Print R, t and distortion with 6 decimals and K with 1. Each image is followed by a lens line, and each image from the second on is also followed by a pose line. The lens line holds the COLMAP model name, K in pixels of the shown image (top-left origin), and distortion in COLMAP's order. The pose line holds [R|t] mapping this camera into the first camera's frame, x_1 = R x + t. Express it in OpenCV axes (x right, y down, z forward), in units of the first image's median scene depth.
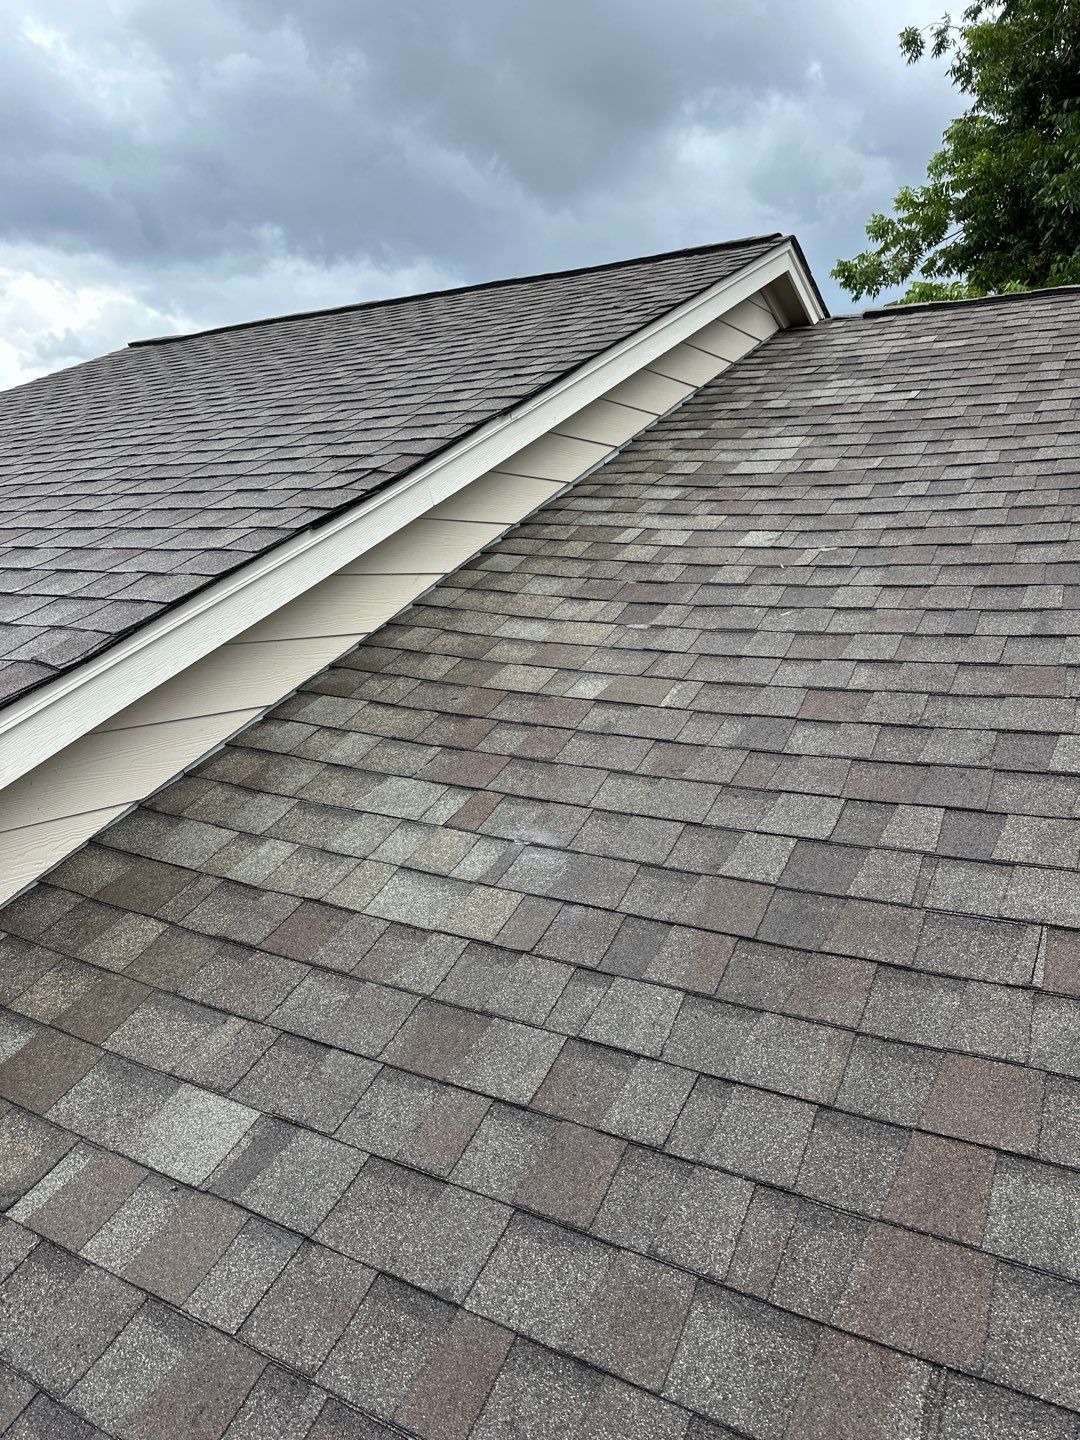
lens RADIAL K [[1022.9, 0, 547.6], [0, 1022.9, 694.2], [0, 0, 1]] dist [0.054380, -0.057294]
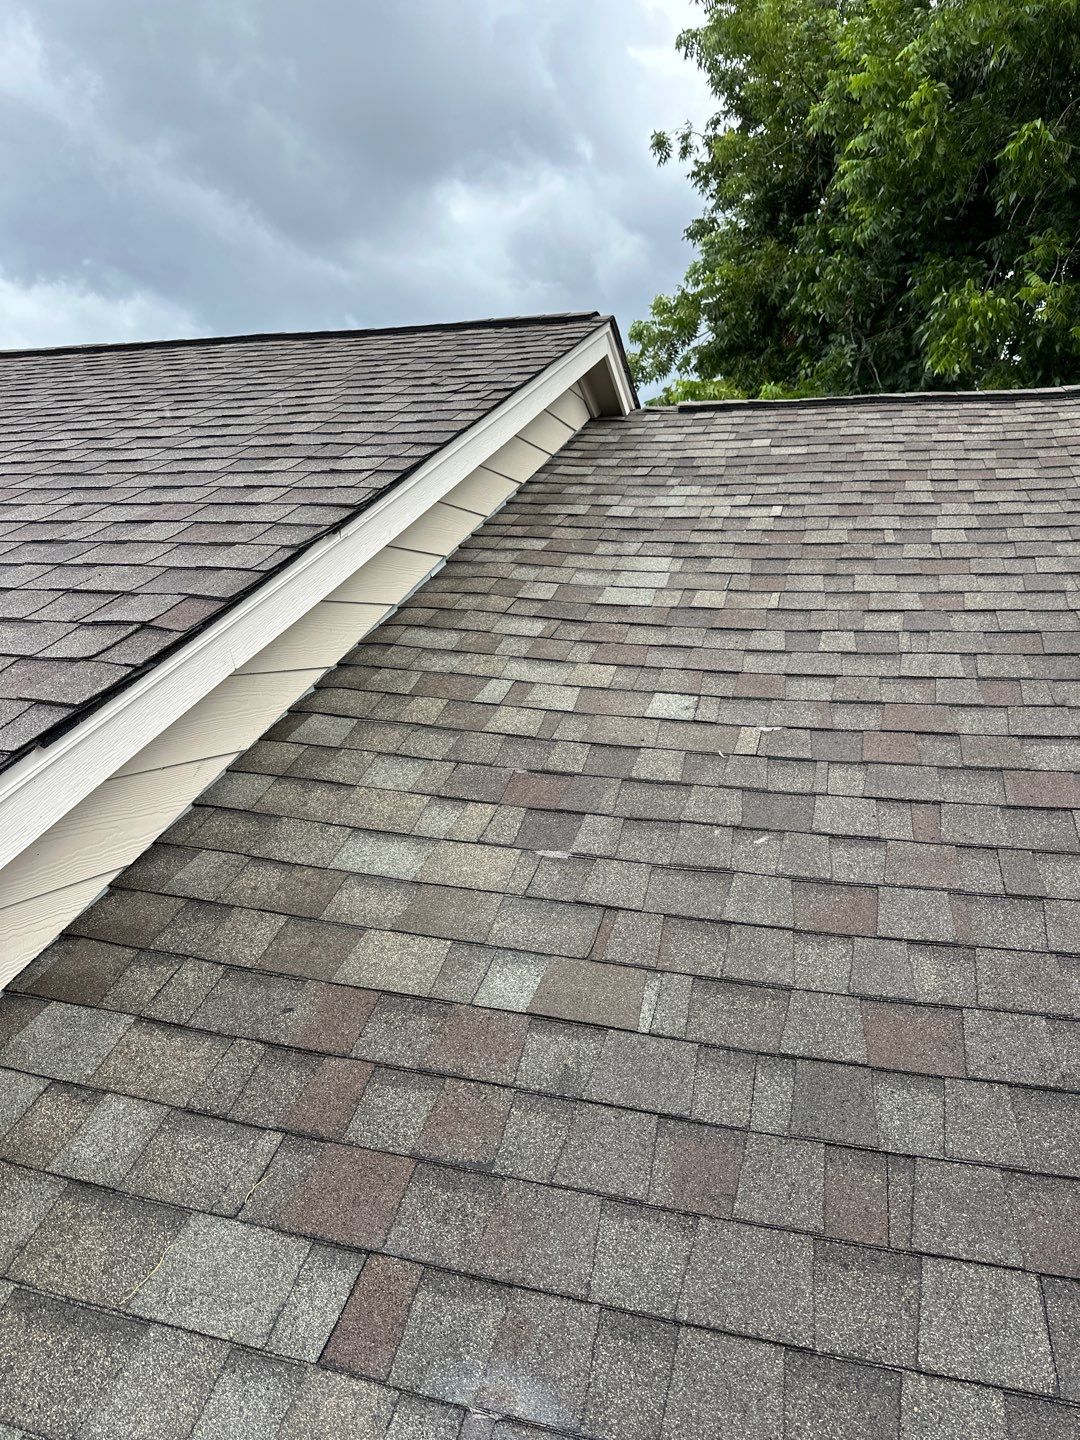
lens RADIAL K [[1073.2, 0, 589.6], [0, 1073.2, 709.6], [0, 0, 1]] dist [0.226544, -0.470171]
pose [[0.965454, 0.000020, 0.260574, -0.062049], [0.016202, 0.998061, -0.060105, -0.093618], [-0.260070, 0.062250, 0.963581, 0.214499]]
